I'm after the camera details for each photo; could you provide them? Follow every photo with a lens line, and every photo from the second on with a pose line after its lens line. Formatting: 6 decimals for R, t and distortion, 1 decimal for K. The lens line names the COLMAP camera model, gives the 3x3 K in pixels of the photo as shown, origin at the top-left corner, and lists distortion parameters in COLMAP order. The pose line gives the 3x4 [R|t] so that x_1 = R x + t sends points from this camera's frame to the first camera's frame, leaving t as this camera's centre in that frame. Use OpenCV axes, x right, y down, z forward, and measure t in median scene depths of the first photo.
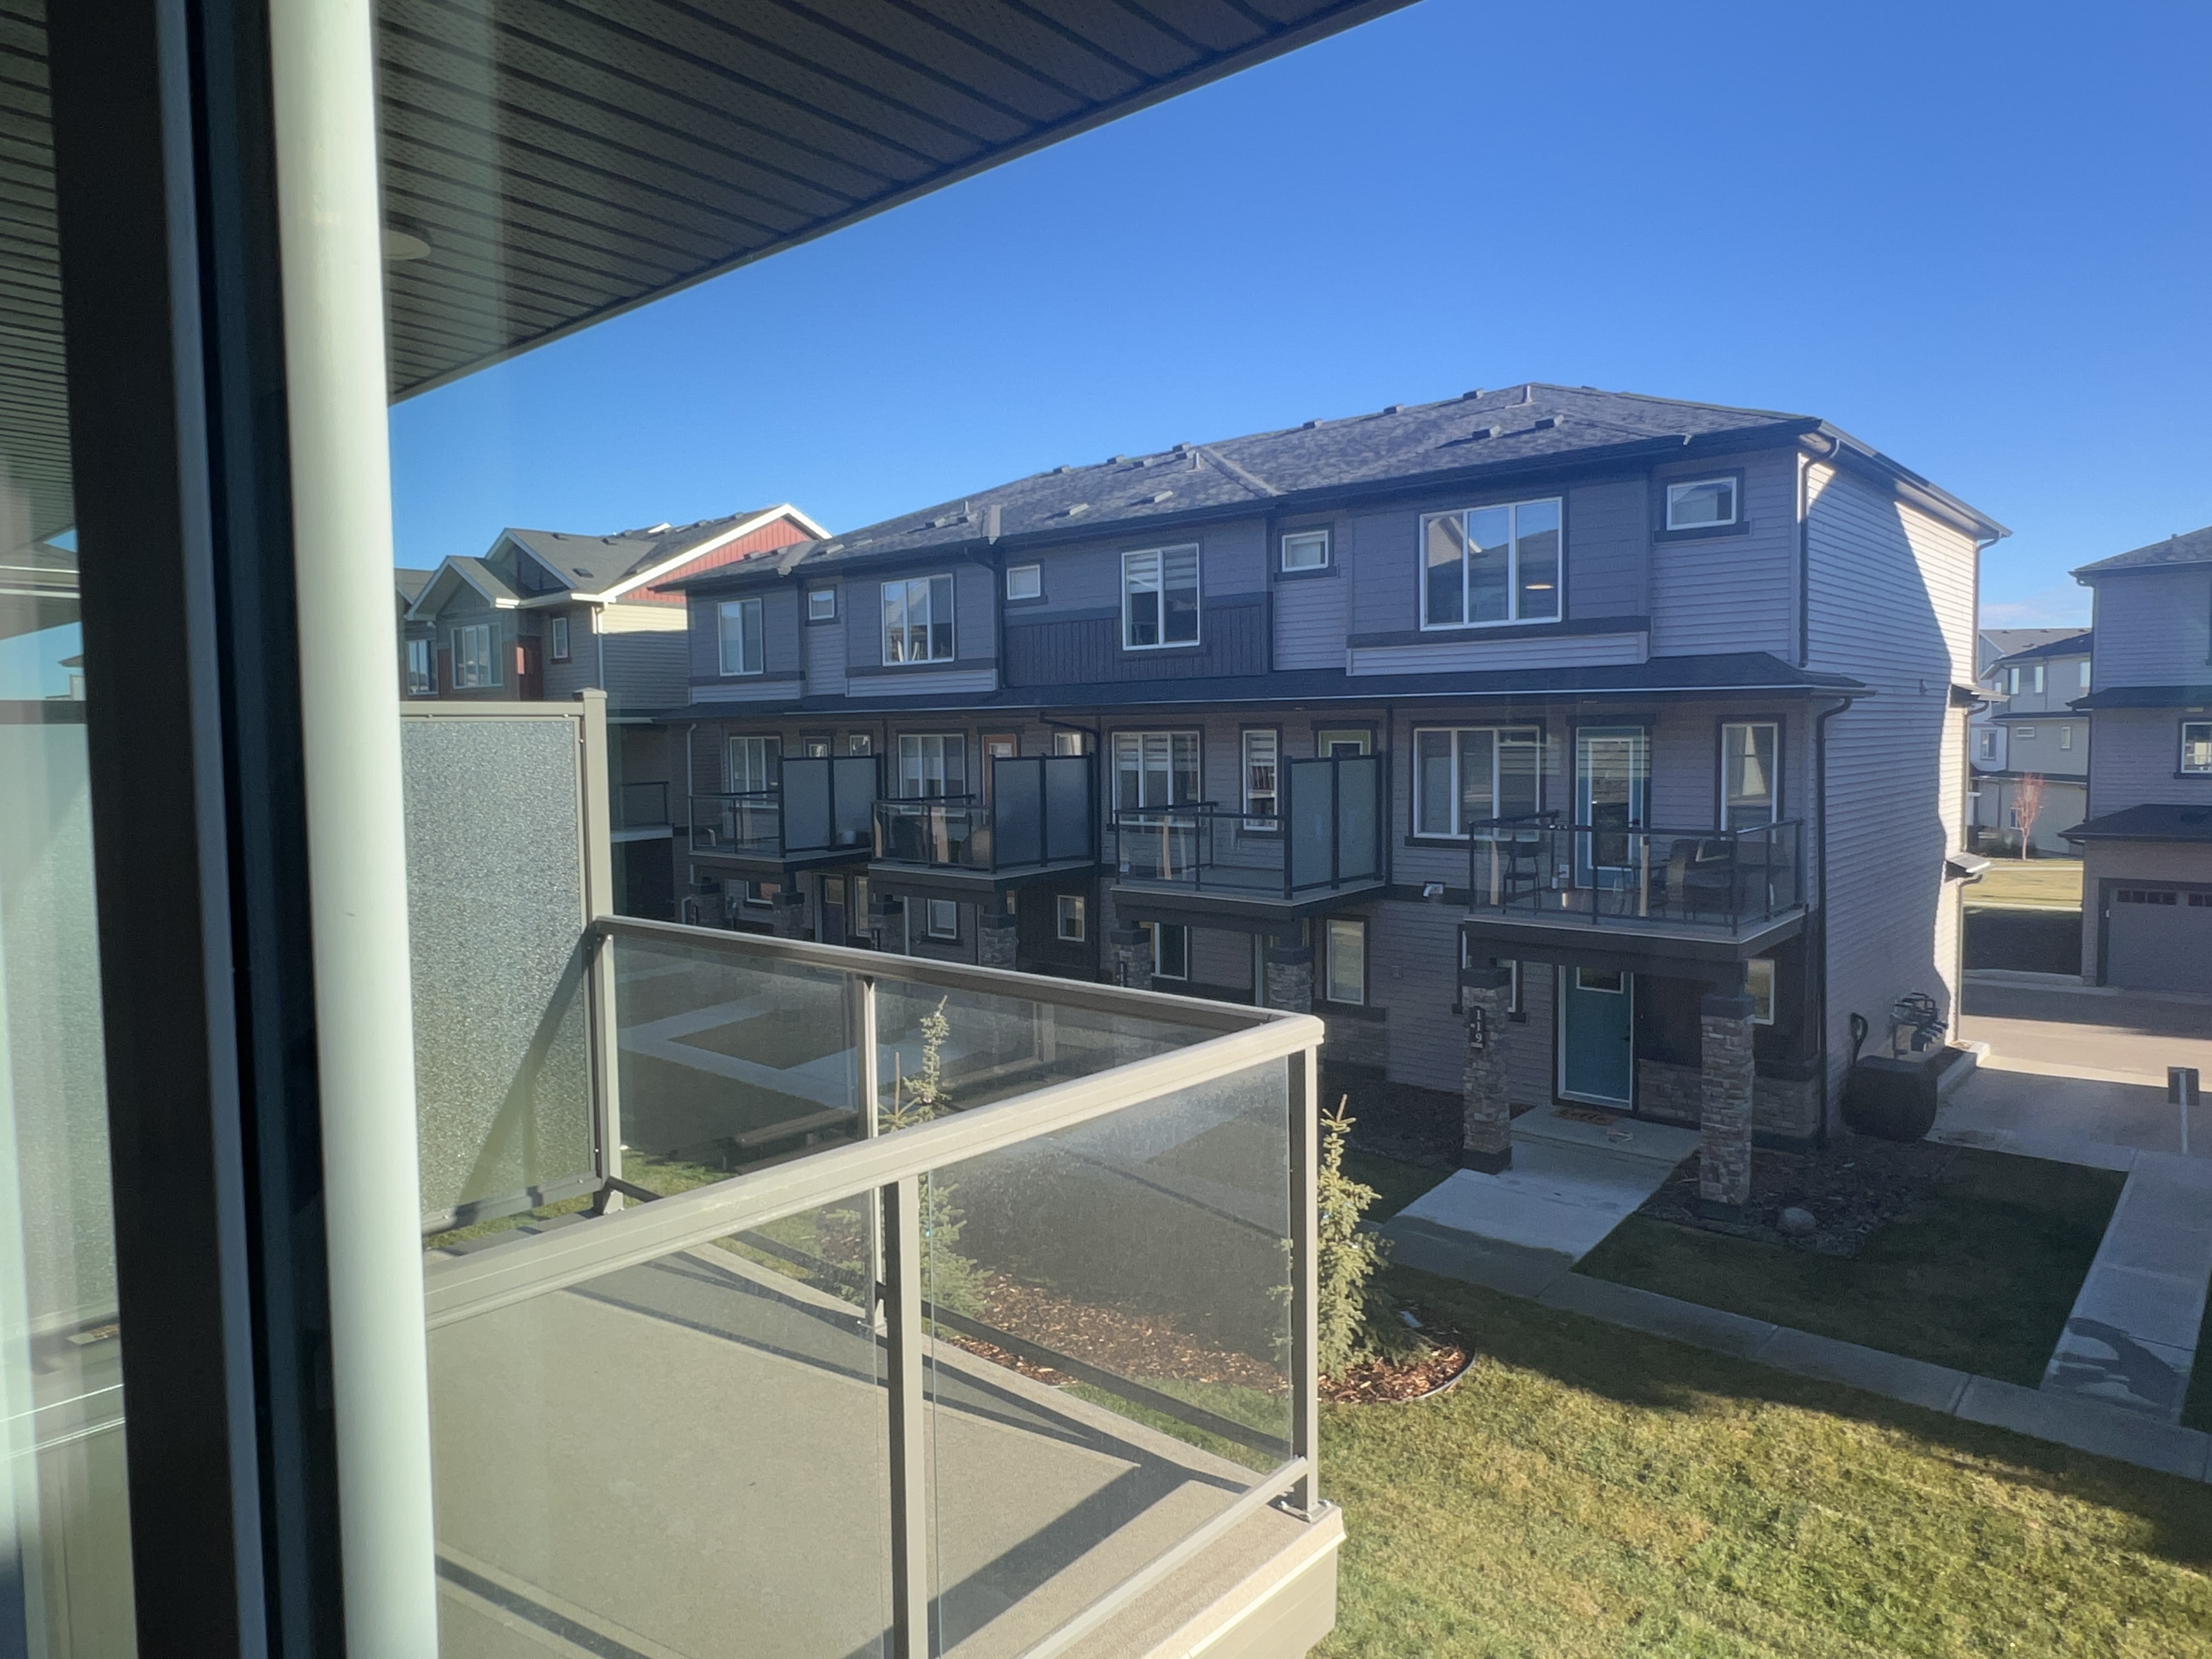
lens RADIAL K [[1391.1, 0, 1101.0], [0, 1391.1, 822.4], [0, 0, 1]] dist [-0.001591, -0.003928]
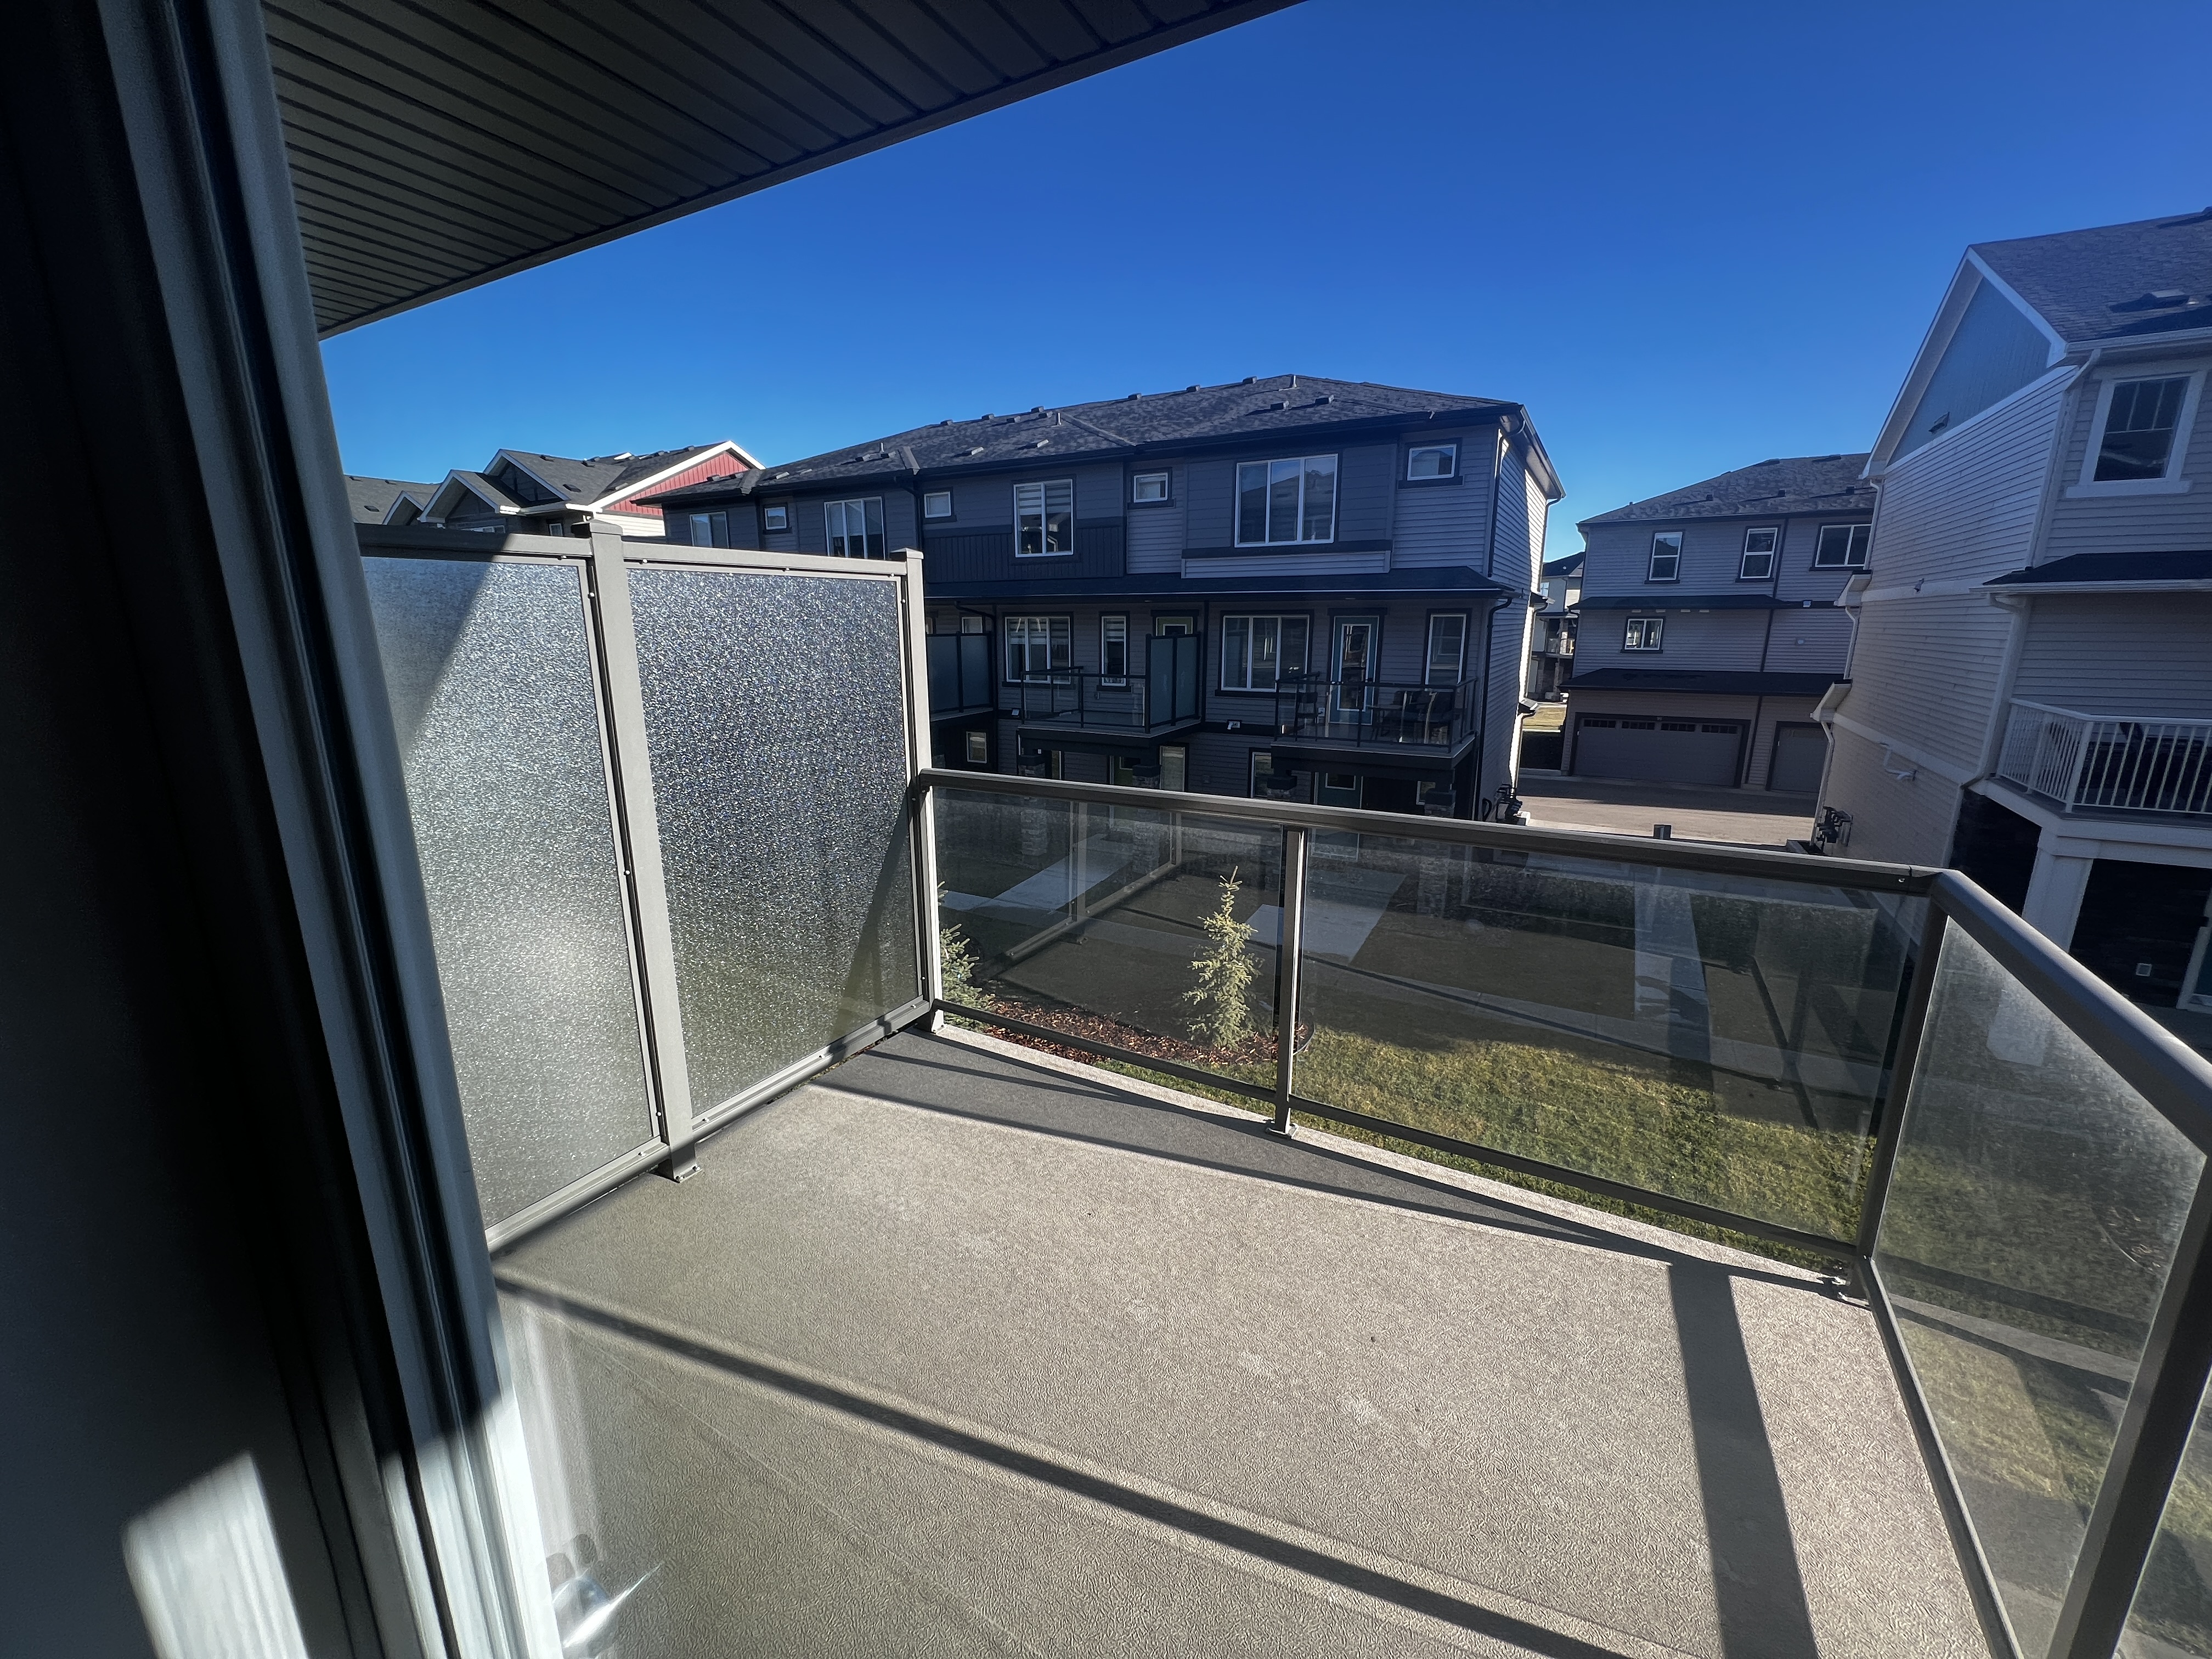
lens RADIAL K [[885.2, 0, 1111.7], [0, 885.2, 830.0], [0, 0, 1]] dist [-0.001708, -0.000203]
pose [[0.979457, -0.036441, 0.198332, -0.090564], [0.002952, 0.986022, 0.166589, 0.000014], [-0.201630, -0.162582, 0.965874, 0.077493]]
